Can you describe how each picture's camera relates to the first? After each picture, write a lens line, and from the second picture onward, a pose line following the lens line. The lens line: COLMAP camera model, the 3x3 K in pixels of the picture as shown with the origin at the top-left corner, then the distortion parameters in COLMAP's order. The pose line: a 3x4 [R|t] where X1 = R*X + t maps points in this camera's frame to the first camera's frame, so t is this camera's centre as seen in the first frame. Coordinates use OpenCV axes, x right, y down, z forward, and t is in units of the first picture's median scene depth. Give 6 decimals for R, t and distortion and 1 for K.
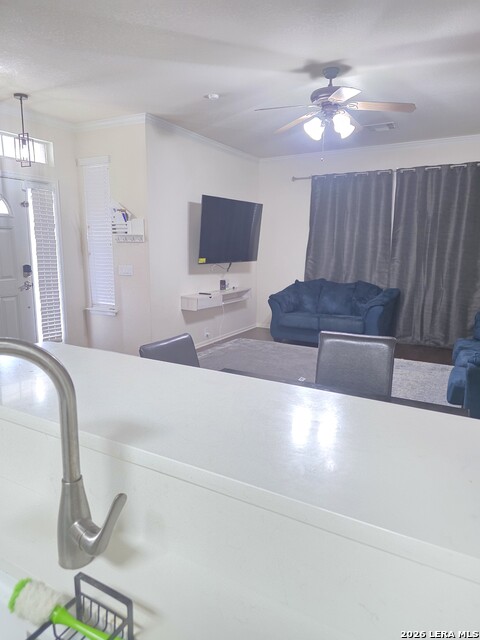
lens RADIAL K [[426.8, 0, 240.0], [0, 426.8, 320.0], [0, 0, 1]] dist [0.056288, -0.001159]
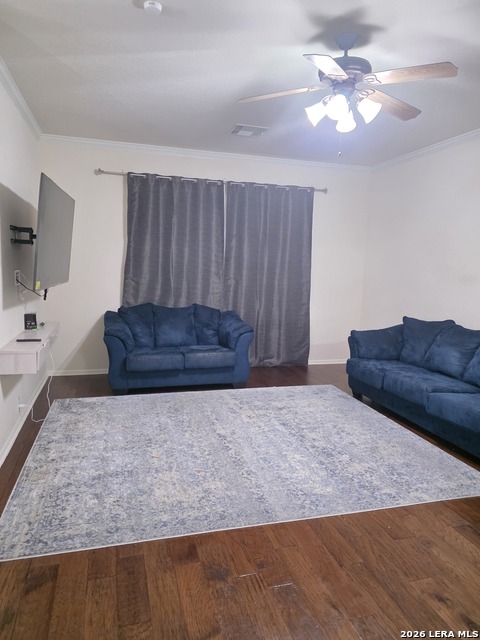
lens RADIAL K [[426.8, 0, 240.0], [0, 426.8, 320.0], [0, 0, 1]] dist [0.056288, -0.001159]
pose [[0.708787, -0.078868, 0.701000, -0.268022], [0.099893, 0.994938, 0.010937, -0.061208], [-0.698314, 0.062273, 0.713077, 0.337730]]
